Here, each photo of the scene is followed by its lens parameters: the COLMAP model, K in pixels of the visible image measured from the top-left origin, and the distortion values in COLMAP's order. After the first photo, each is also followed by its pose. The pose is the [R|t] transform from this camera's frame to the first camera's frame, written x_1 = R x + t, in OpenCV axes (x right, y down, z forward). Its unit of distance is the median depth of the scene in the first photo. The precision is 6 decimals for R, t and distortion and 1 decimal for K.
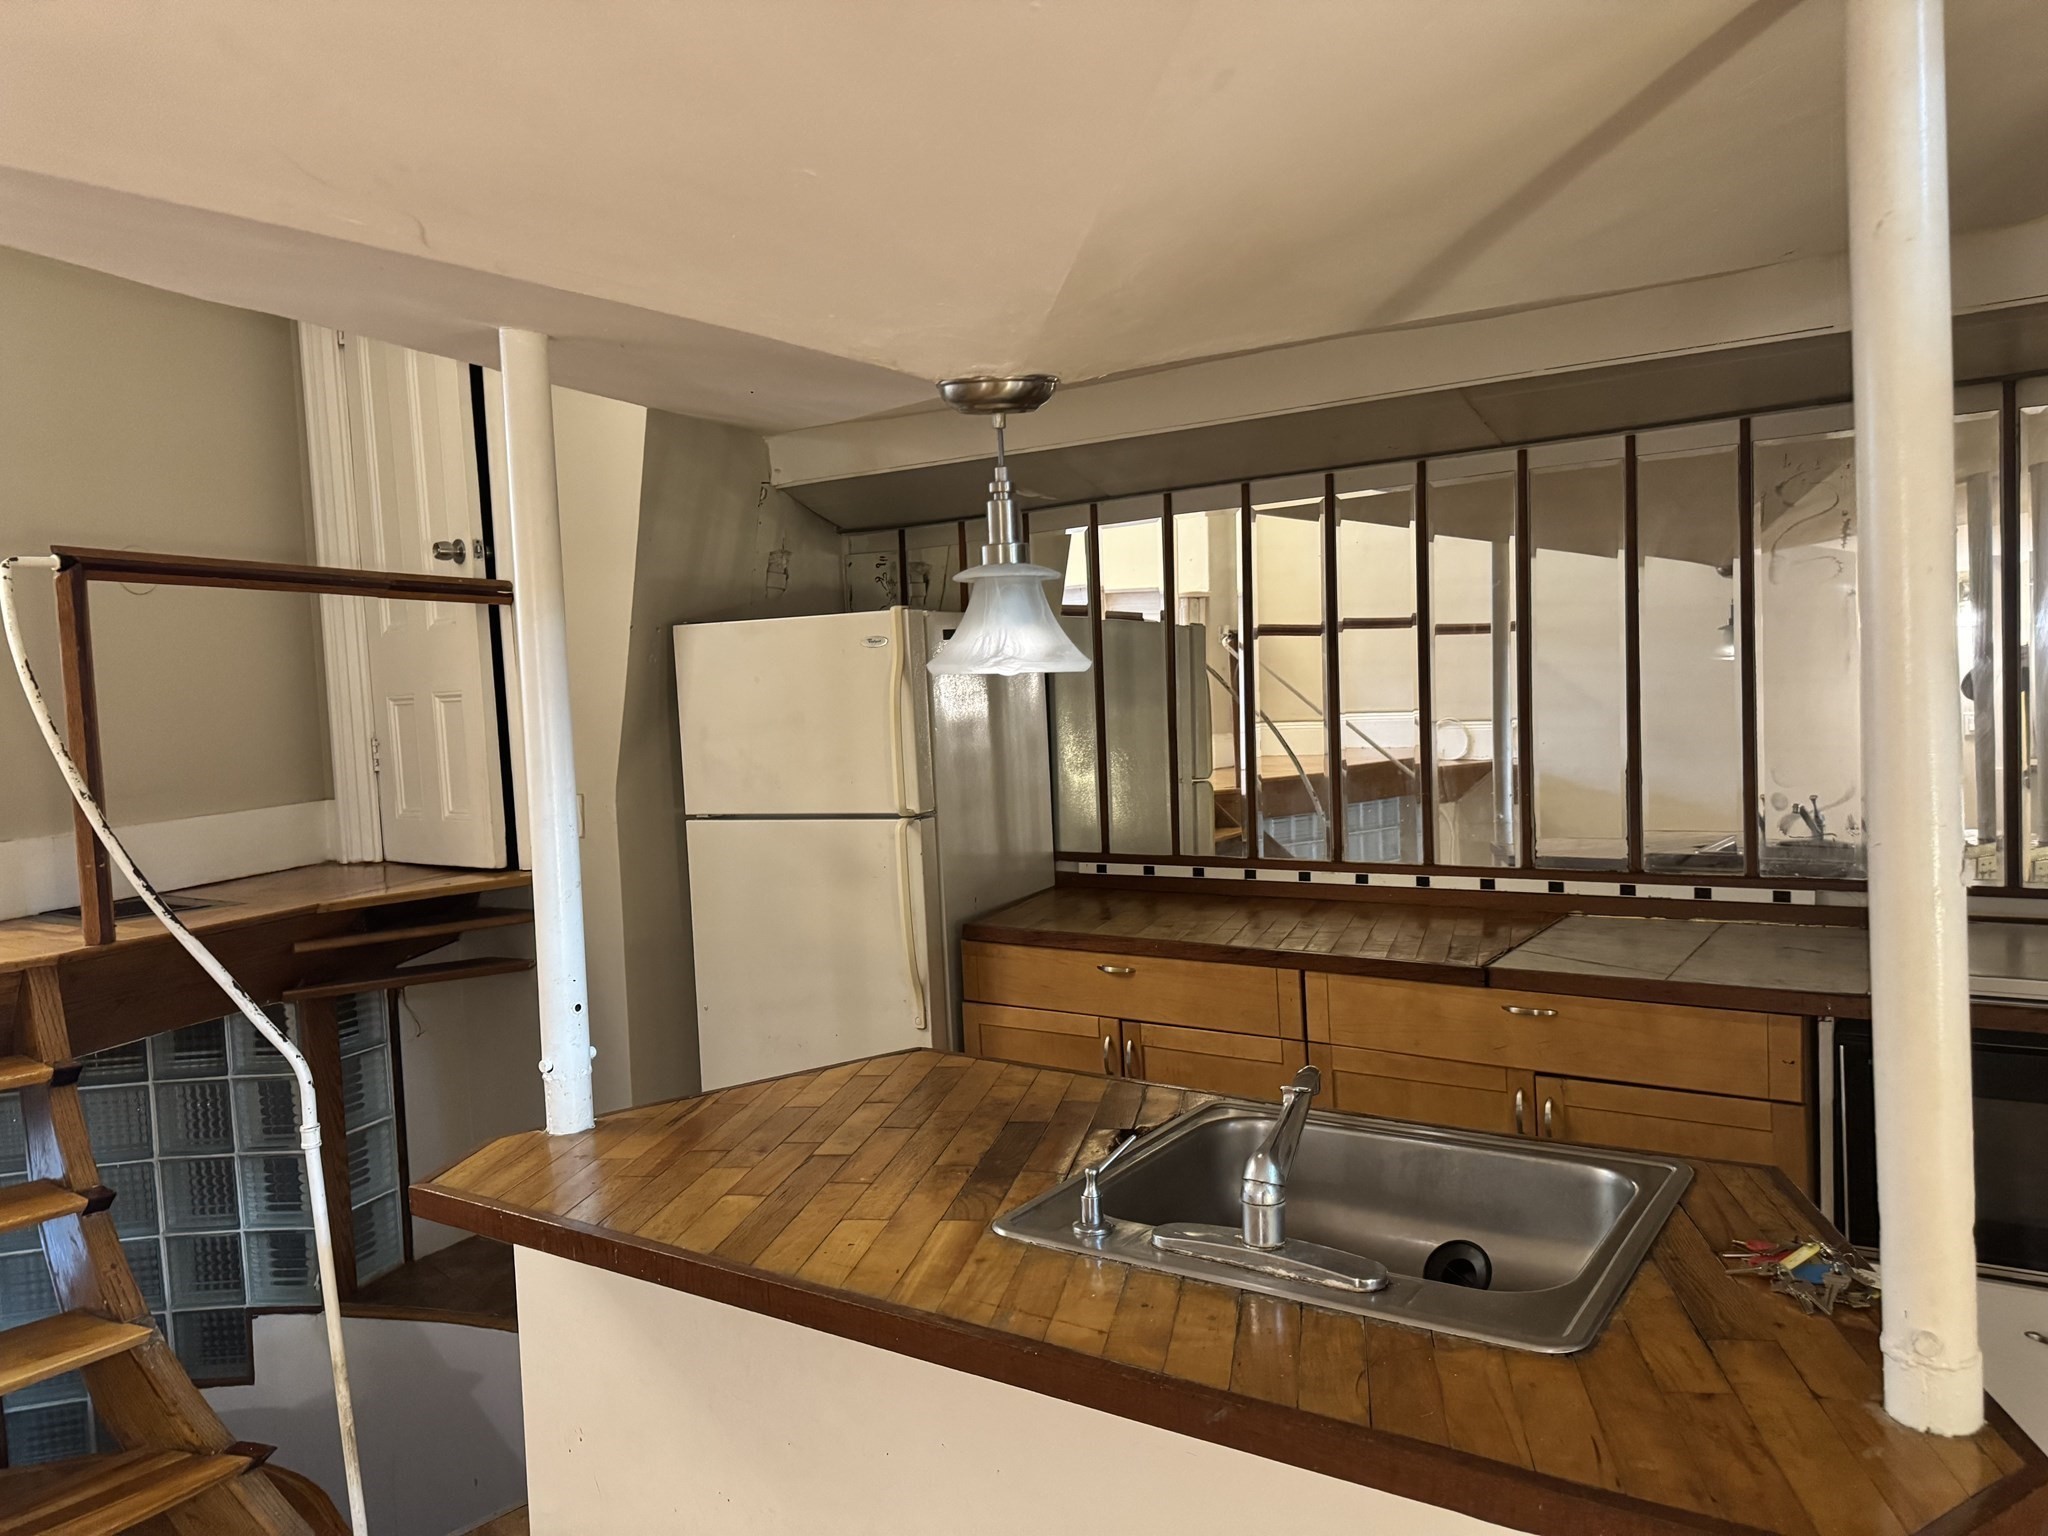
lens RADIAL K [[1467.5, 0, 1045.7], [0, 1467.5, 764.8], [0, 0, 1]] dist [0.008378, 0.000934]
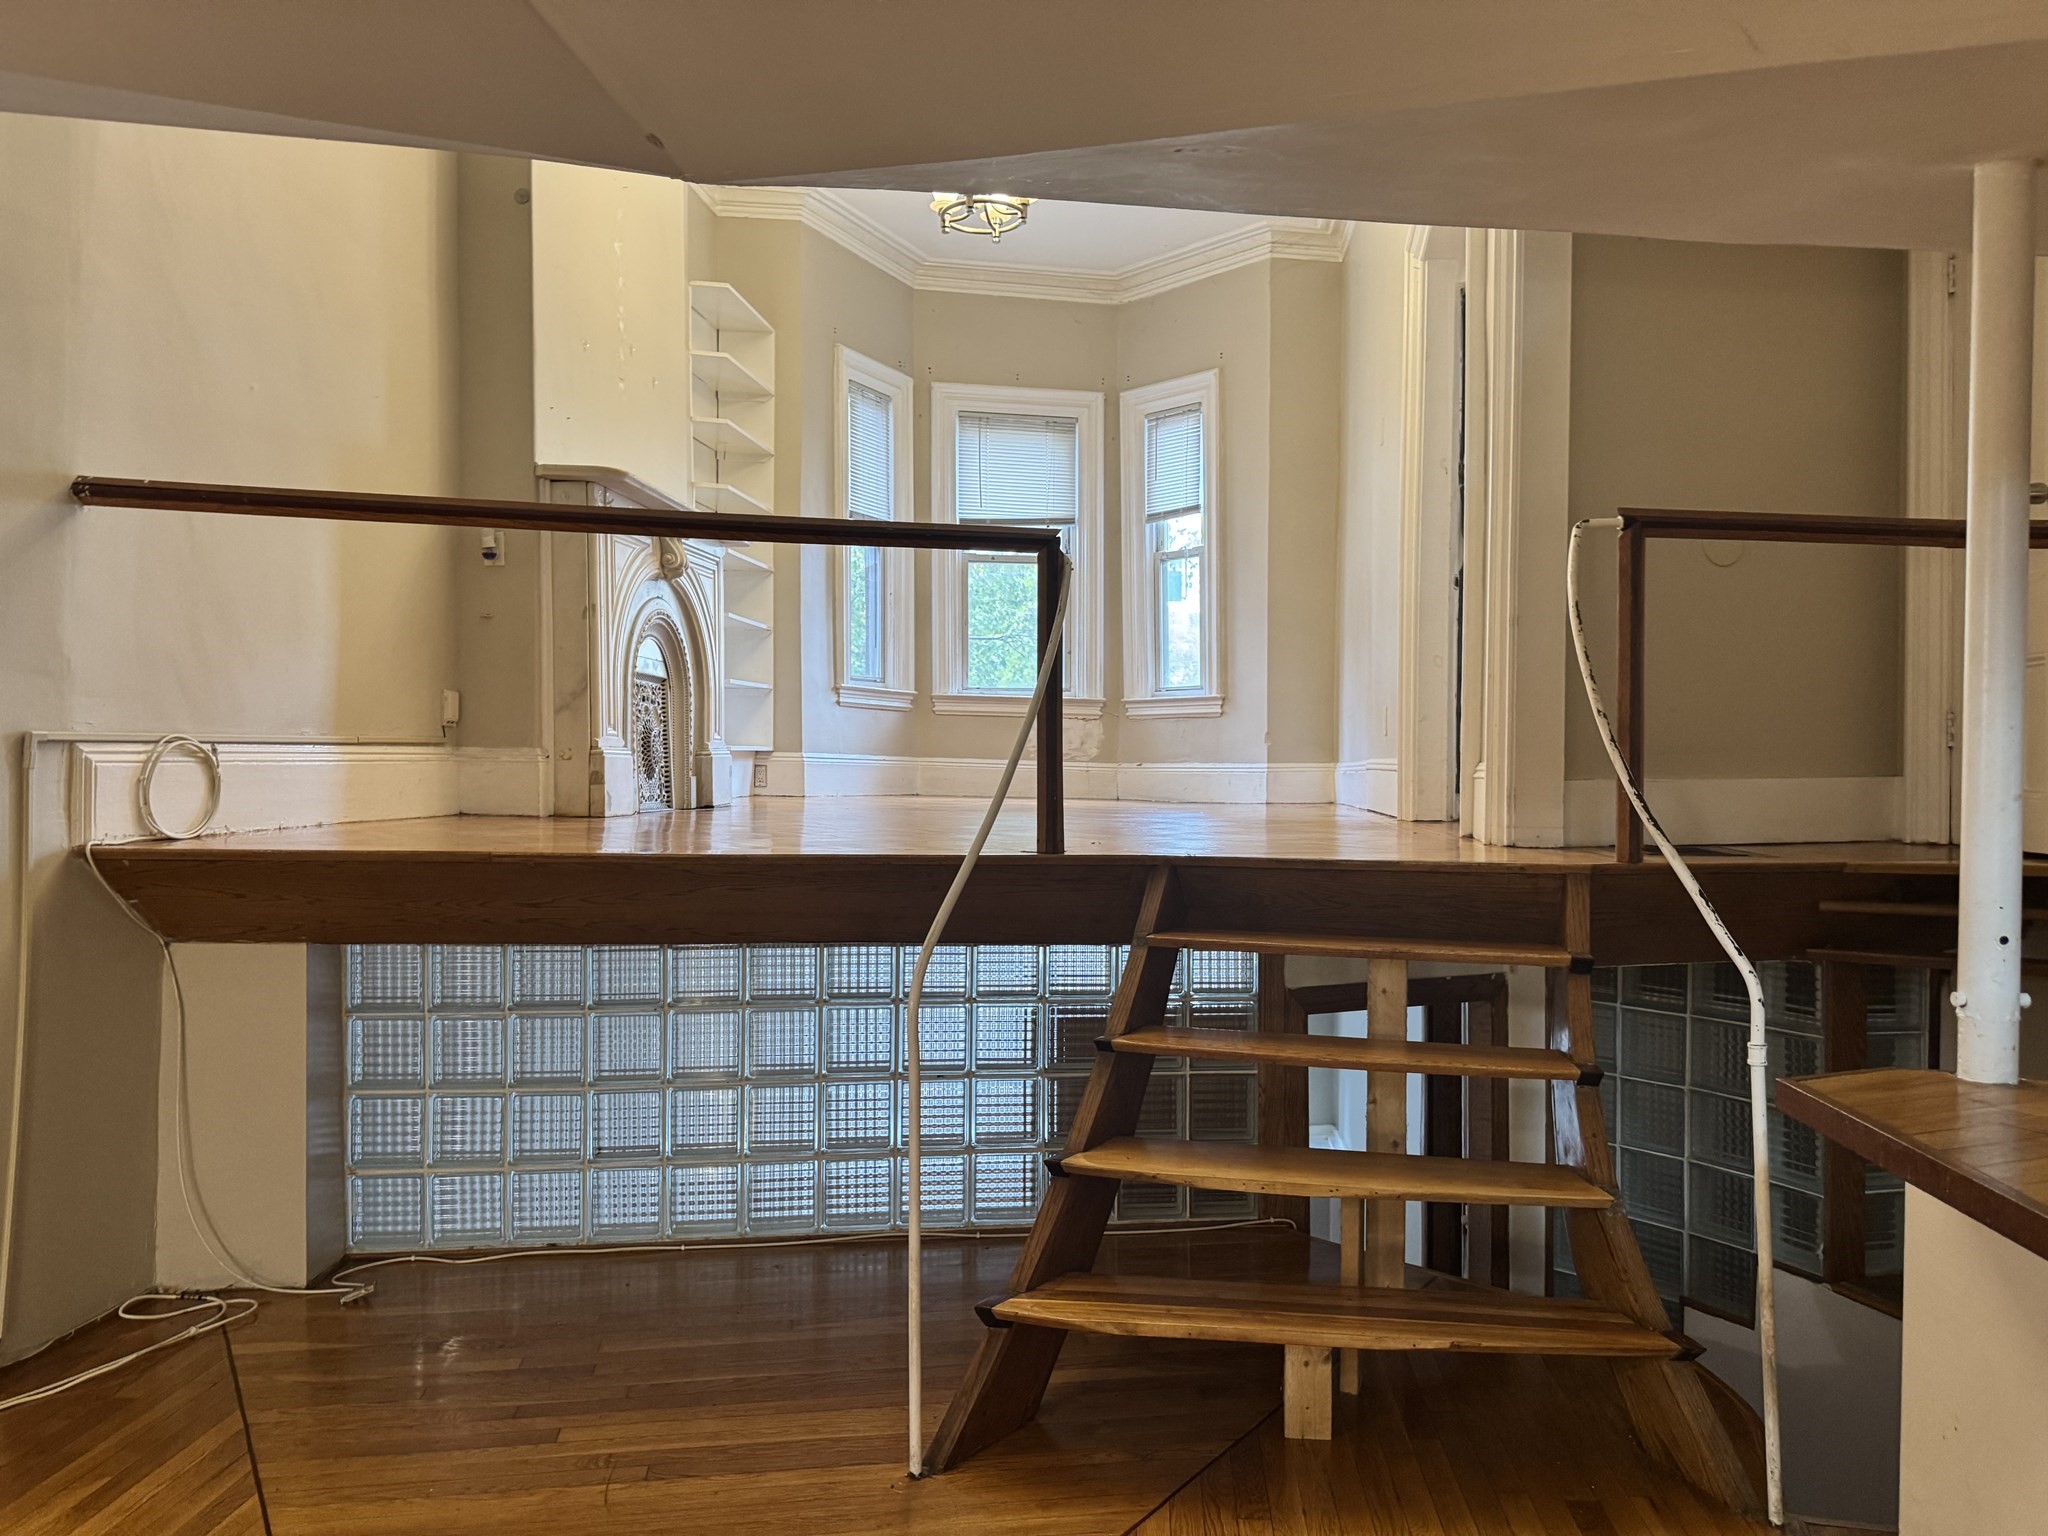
lens RADIAL K [[1434.2, 0, 1024.9], [0, 1434.2, 779.1], [0, 0, 1]] dist [0.131533, -0.203067]
pose [[0.486790, 0.059408, -0.871496, 0.082874], [-0.074176, 0.996892, 0.026523, 0.053465], [0.870364, 0.051733, 0.489684, 0.045963]]
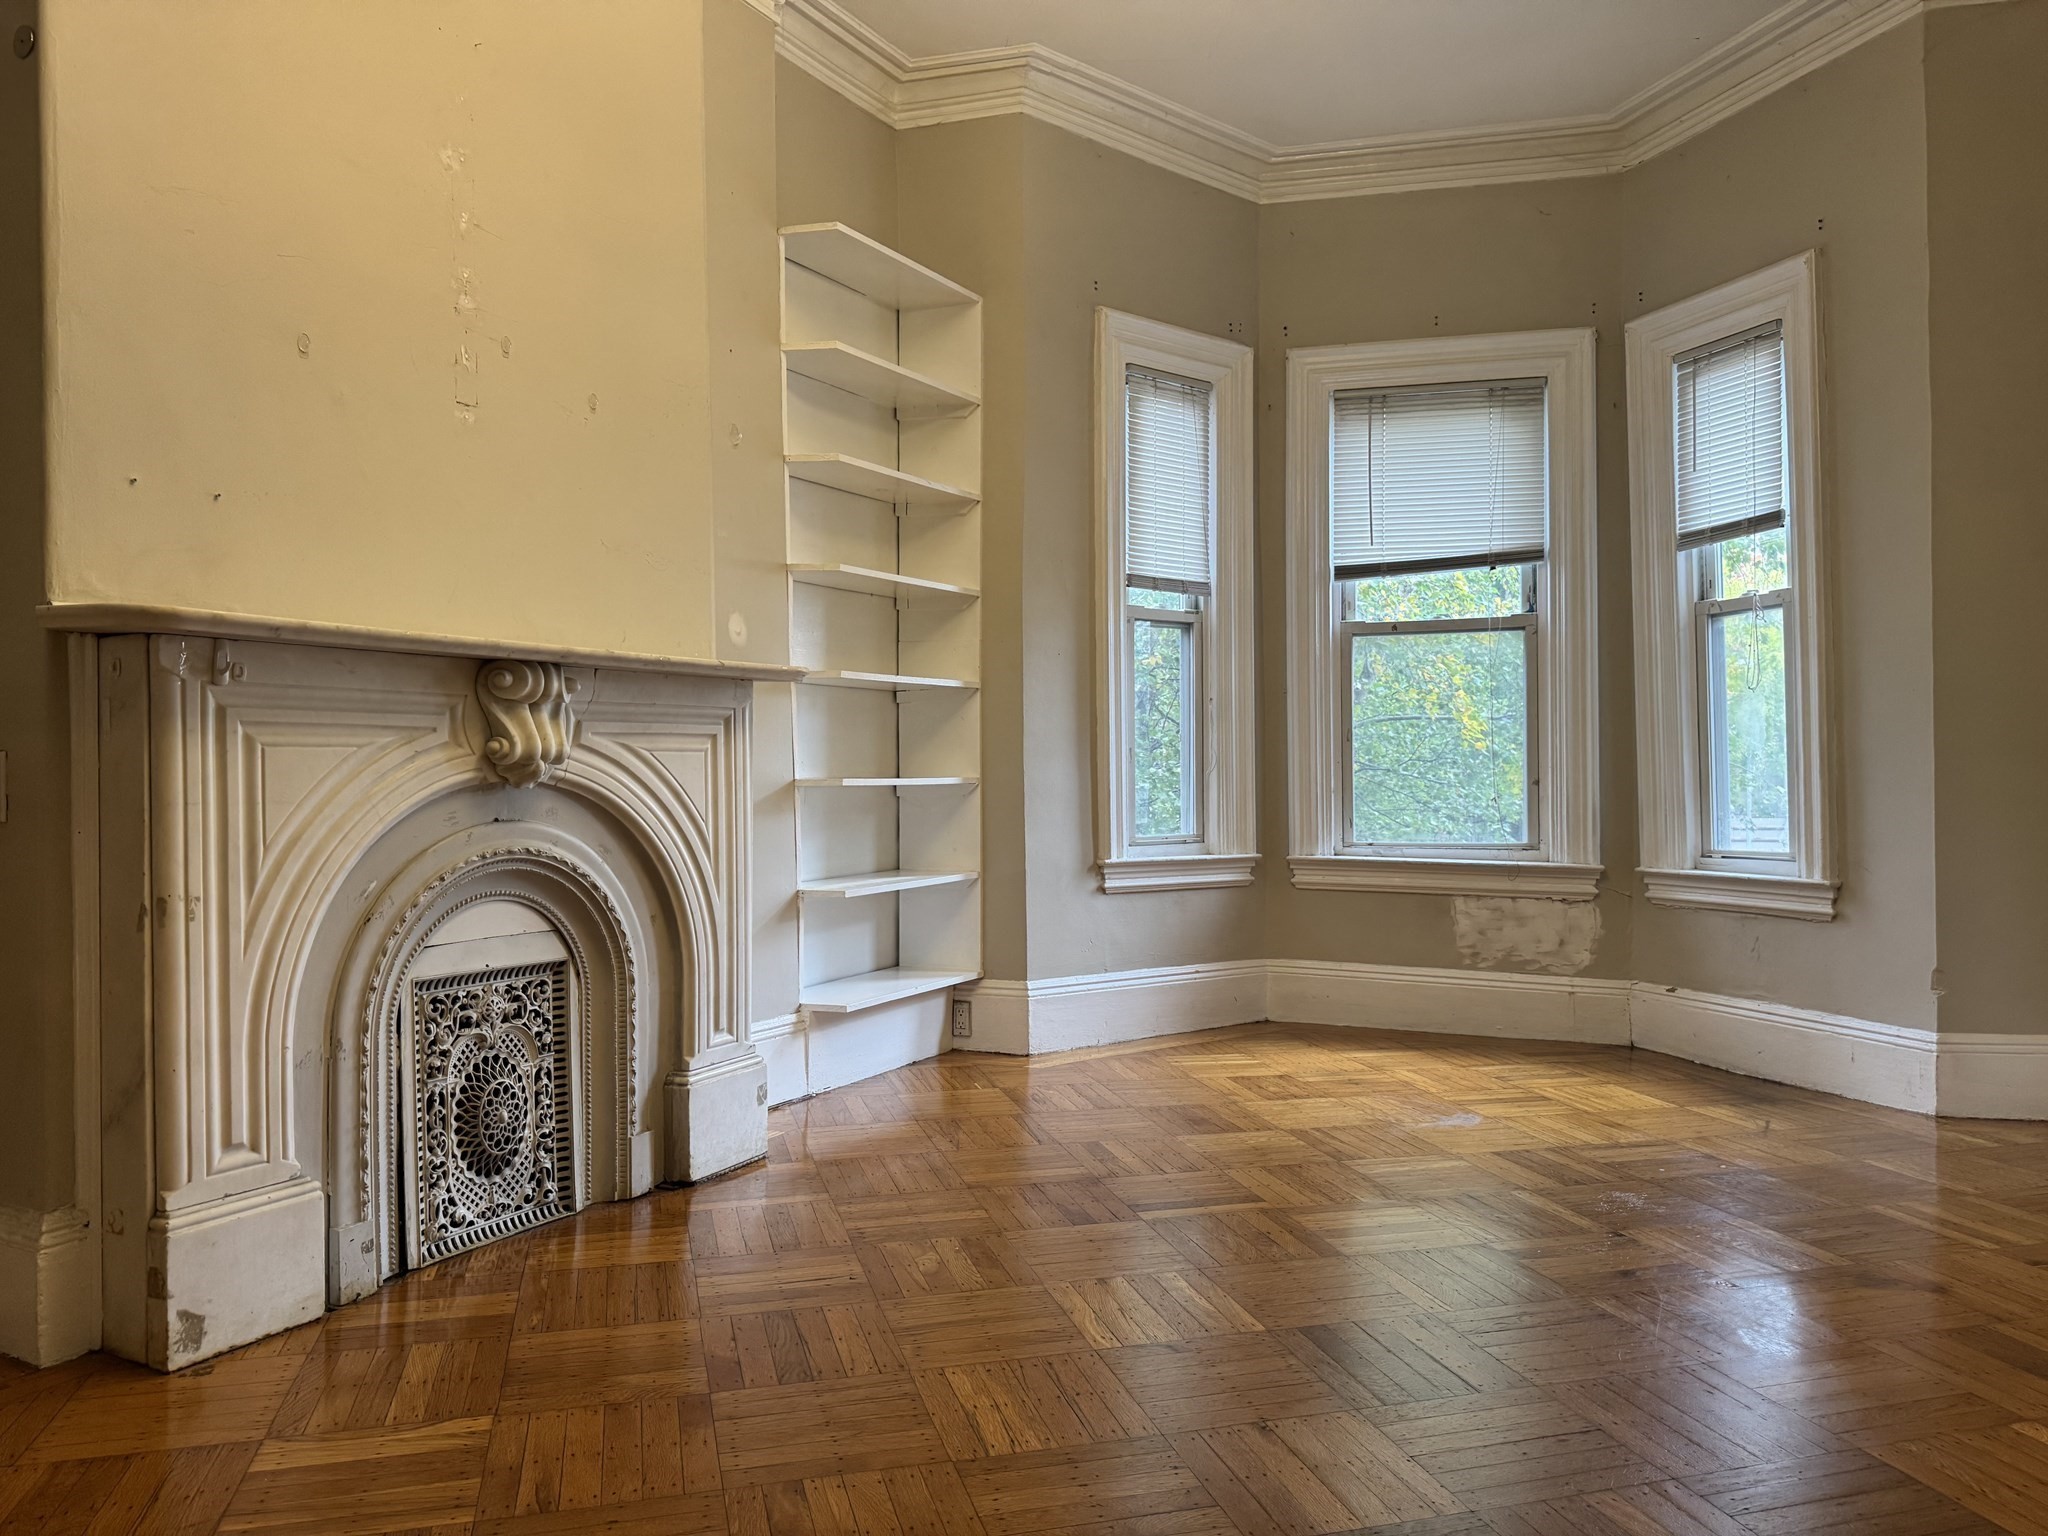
lens RADIAL K [[1442.3, 0, 1033.7], [0, 1442.3, 767.9], [0, 0, 1]] dist [0.090474, -0.117222]
pose [[0.100920, 0.042179, -0.994000, -0.676885], [-0.051289, 0.997993, 0.037141, -0.149612], [0.993572, 0.047233, 0.102881, 0.679036]]
